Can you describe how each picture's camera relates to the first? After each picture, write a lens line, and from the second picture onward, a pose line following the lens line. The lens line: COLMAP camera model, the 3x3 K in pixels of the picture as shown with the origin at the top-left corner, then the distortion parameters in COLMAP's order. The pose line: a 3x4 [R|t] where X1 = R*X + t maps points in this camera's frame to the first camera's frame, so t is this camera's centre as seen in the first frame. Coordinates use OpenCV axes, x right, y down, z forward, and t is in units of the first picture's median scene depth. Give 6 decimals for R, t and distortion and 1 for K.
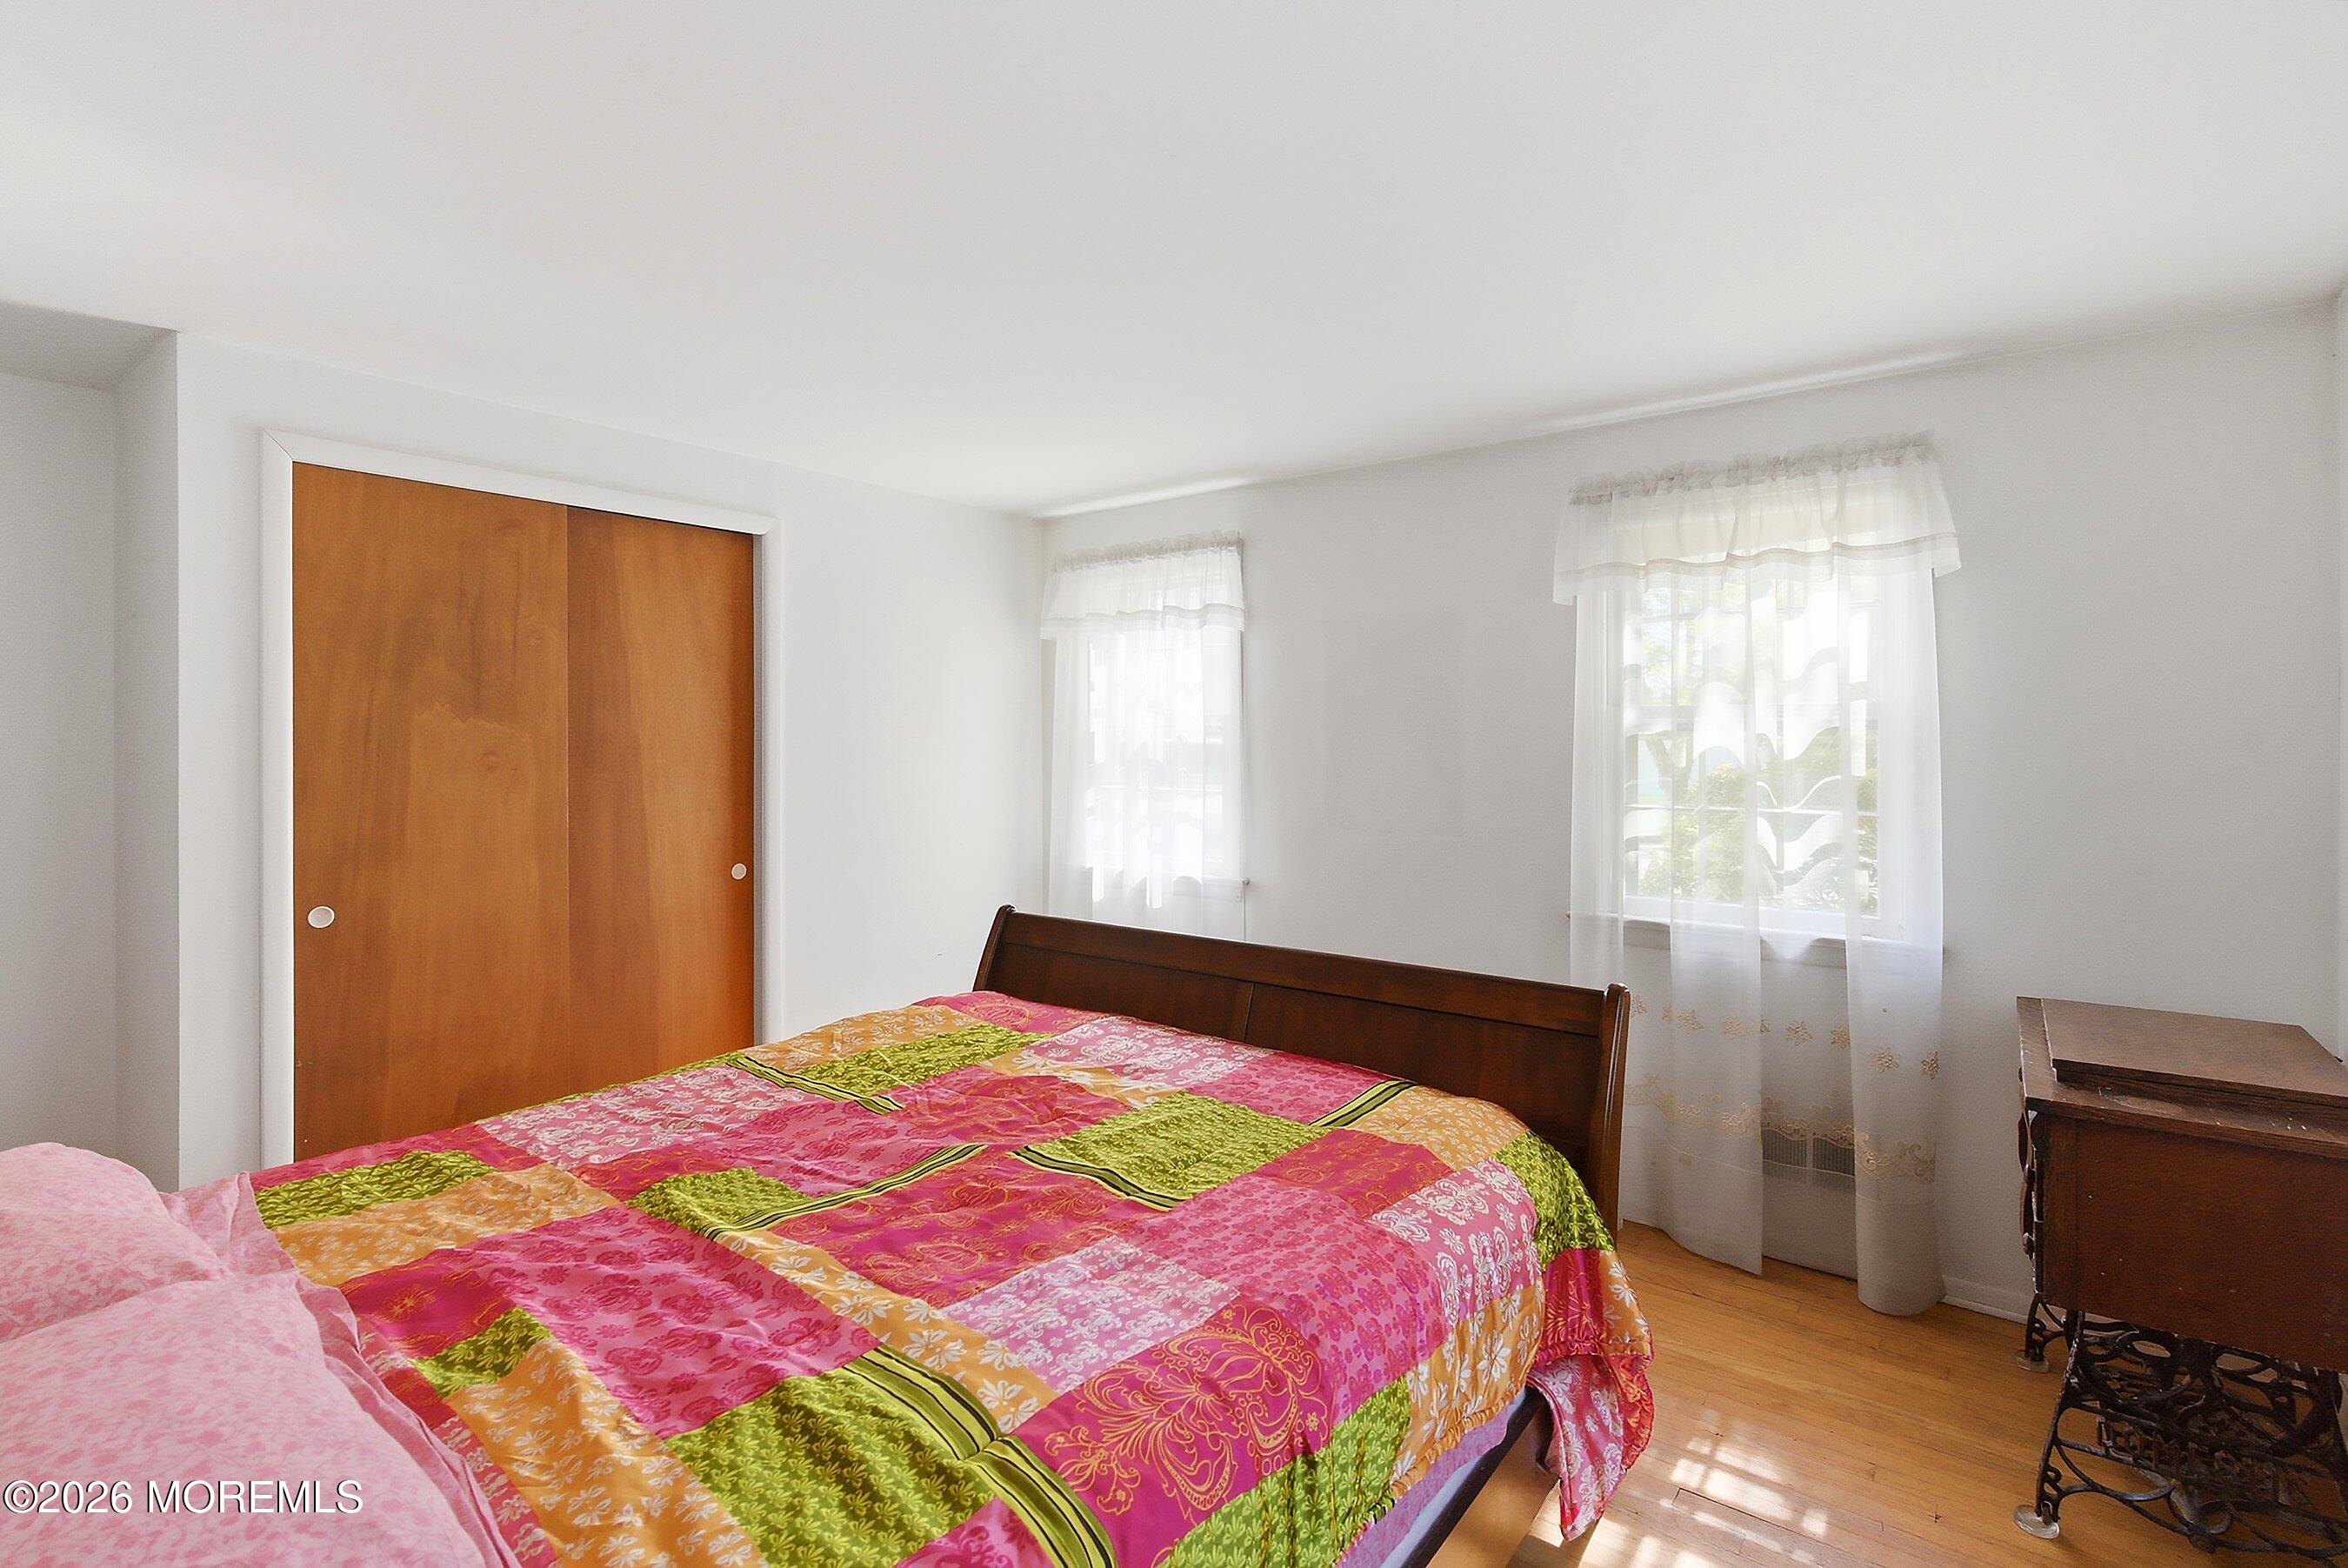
lens RADIAL K [[1091.5, 0, 1164.0], [0, 1091.5, 730.9], [0, 0, 1]] dist [0.001308, -0.000474]
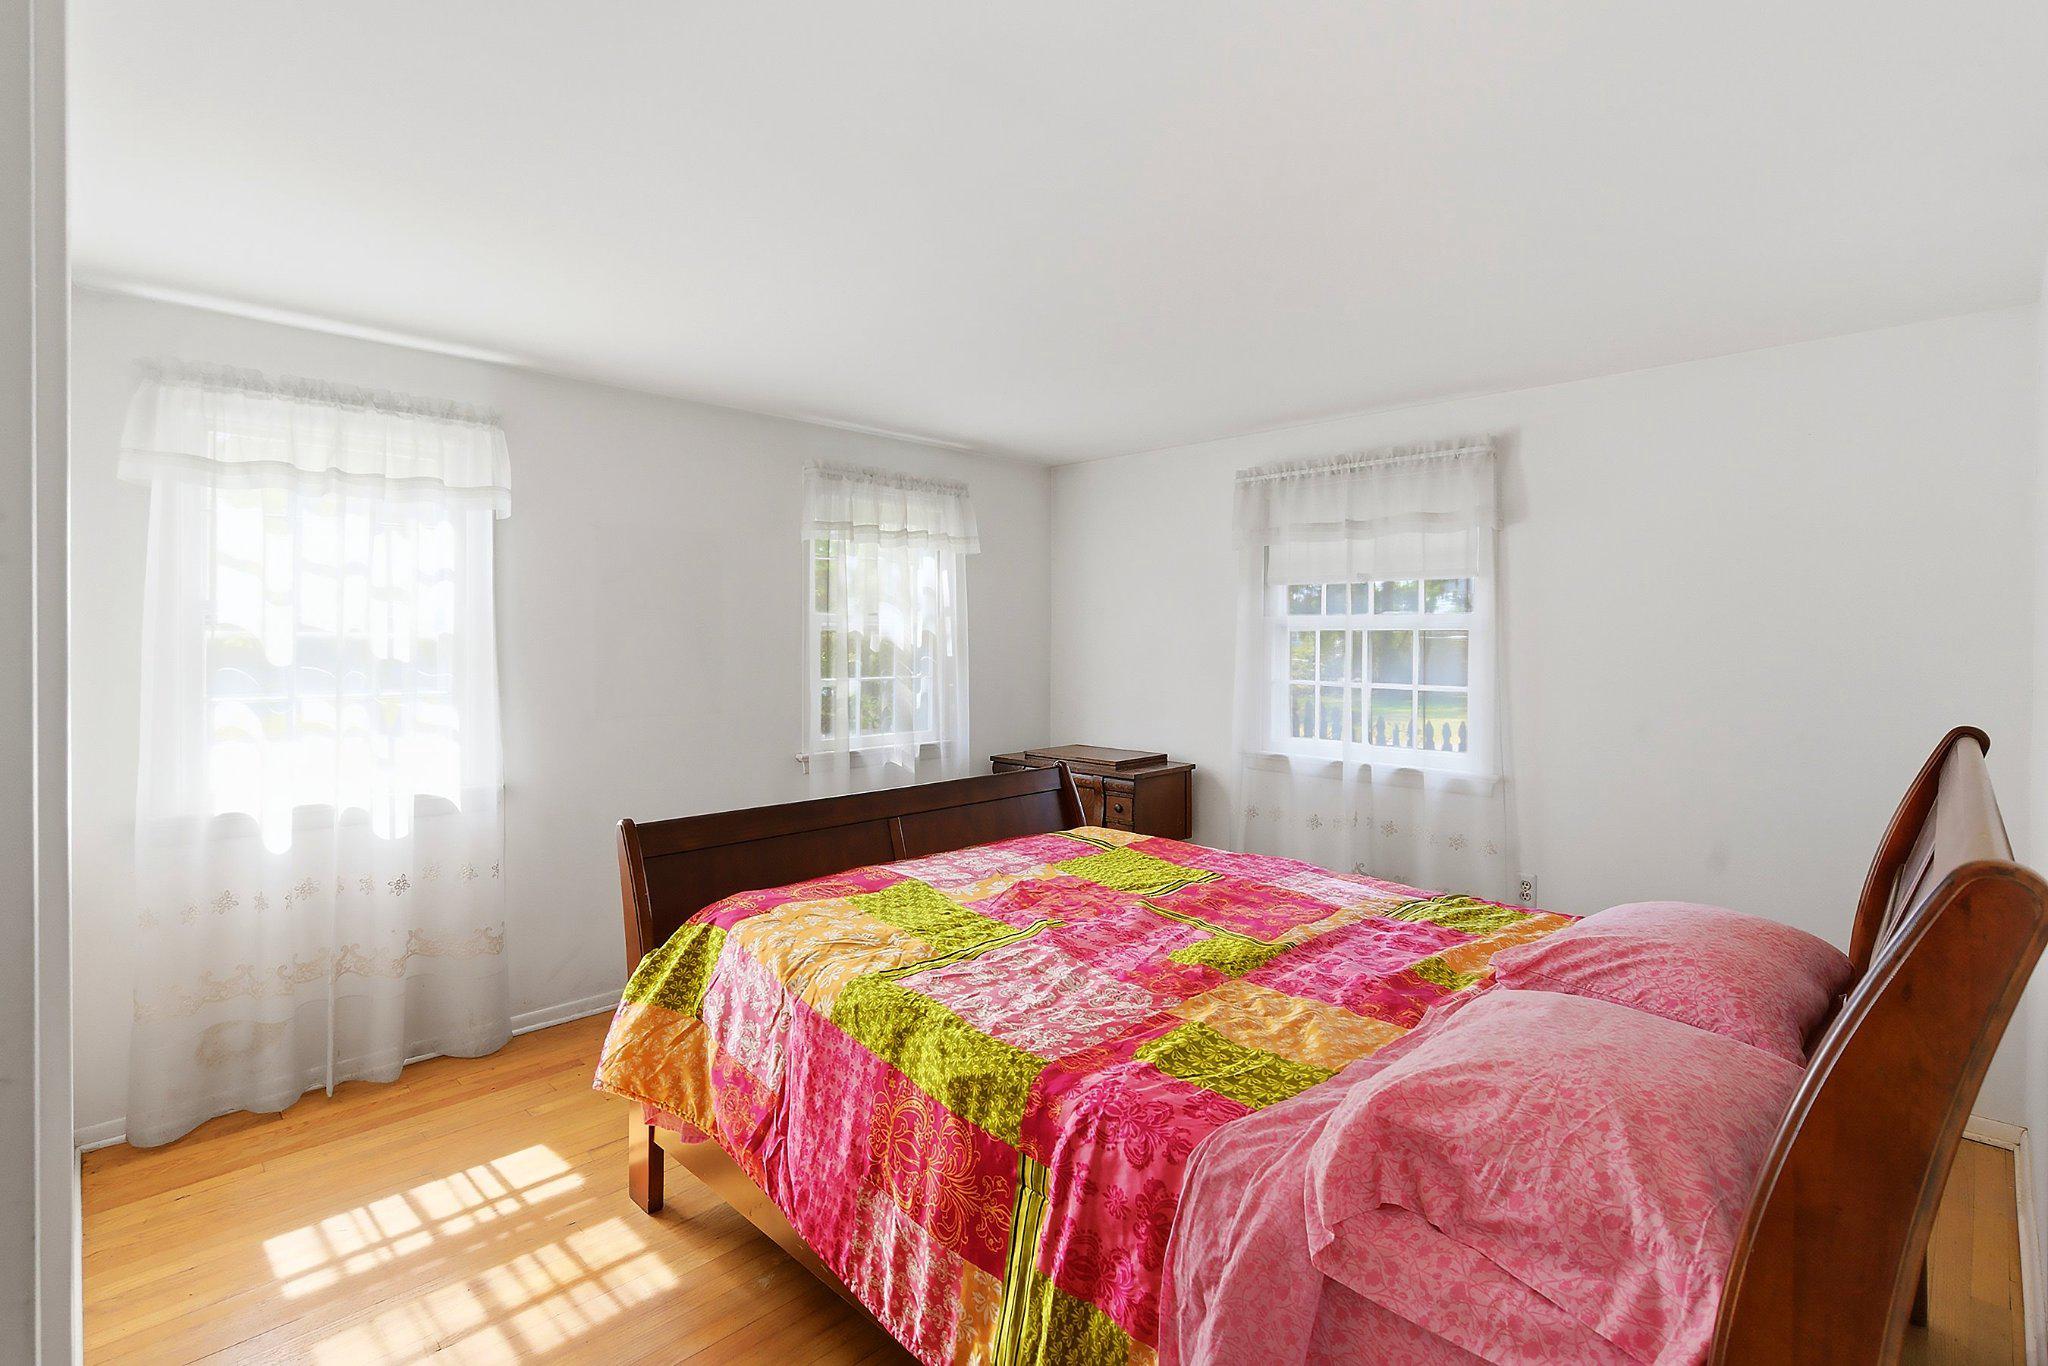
lens RADIAL K [[952.0, 0, 1015.3], [0, 952.0, 636.7], [0, 0, 1]] dist [0.001308, -0.000474]
pose [[0.134479, 0.000158, 0.990916, -1.045462], [-0.014568, 0.999892, 0.001818, 0.002963], [-0.990809, -0.014681, 0.134467, 0.682794]]
